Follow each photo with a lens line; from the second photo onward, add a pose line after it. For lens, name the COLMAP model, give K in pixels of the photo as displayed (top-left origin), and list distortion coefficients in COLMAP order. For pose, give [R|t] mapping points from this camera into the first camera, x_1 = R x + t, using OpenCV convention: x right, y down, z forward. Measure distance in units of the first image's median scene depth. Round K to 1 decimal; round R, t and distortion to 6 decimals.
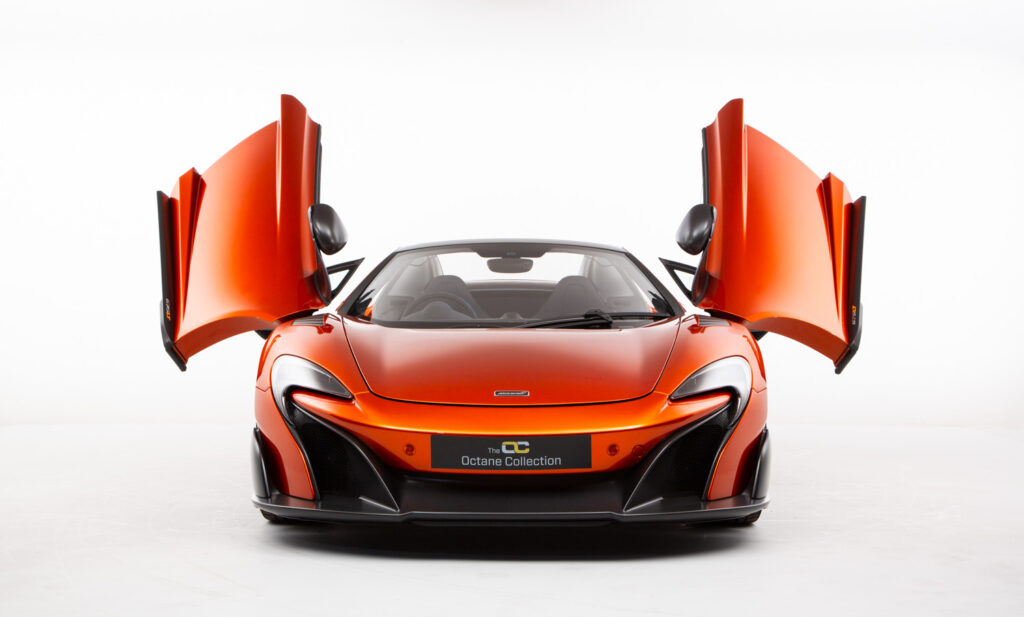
lens RADIAL K [[1522.3, 0, 512.0], [0, 1522.3, 308.5], [0, 0, 1]] dist [0.023276, 0.009839]
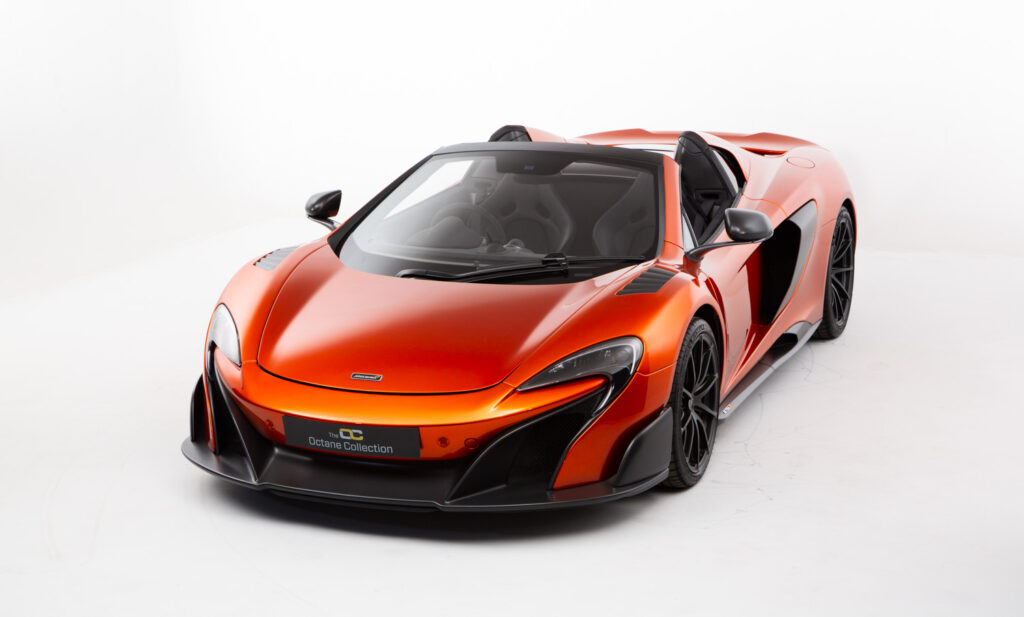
lens RADIAL K [[1922.9, 0, 512.0], [0, 1922.9, 308.5], [0, 0, 1]] dist [0.563104, 0.017539]
pose [[0.928450, 0.072316, -0.364350, 0.586789], [0.008040, 0.976725, 0.214347, -0.280915], [0.371370, -0.201940, 0.906259, -0.167115]]
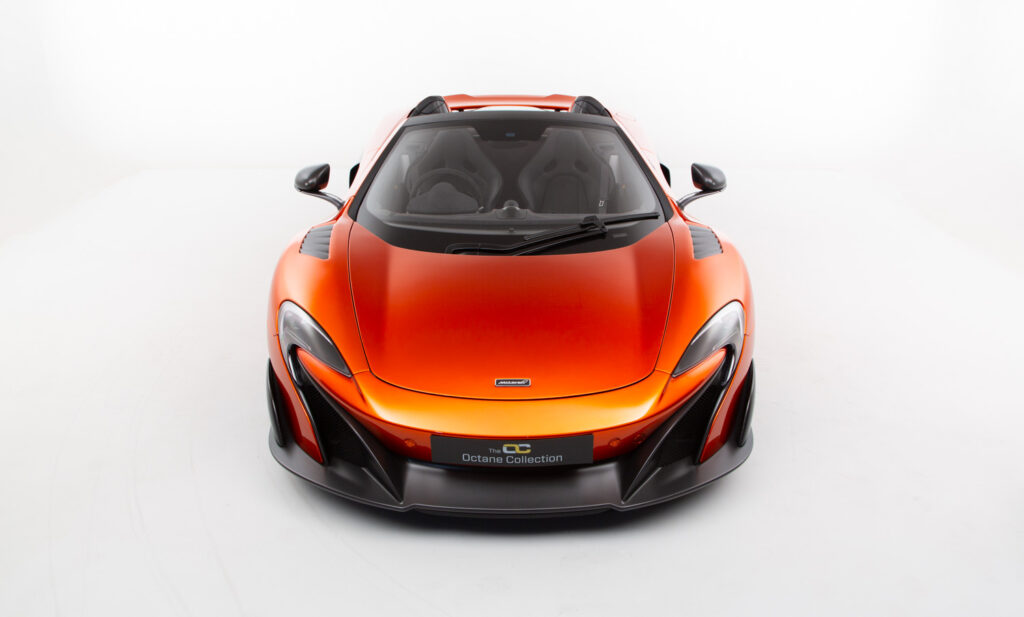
lens RADIAL K [[902.6, 0, 512.0], [0, 902.6, 308.5], [0, 0, 1]] dist [-0.013478, -0.003727]
pose [[0.999975, 0.001925, 0.006854, -0.004846], [-0.004255, 0.933480, 0.358604, -0.200686], [-0.005707, -0.358624, 0.933465, 0.479923]]
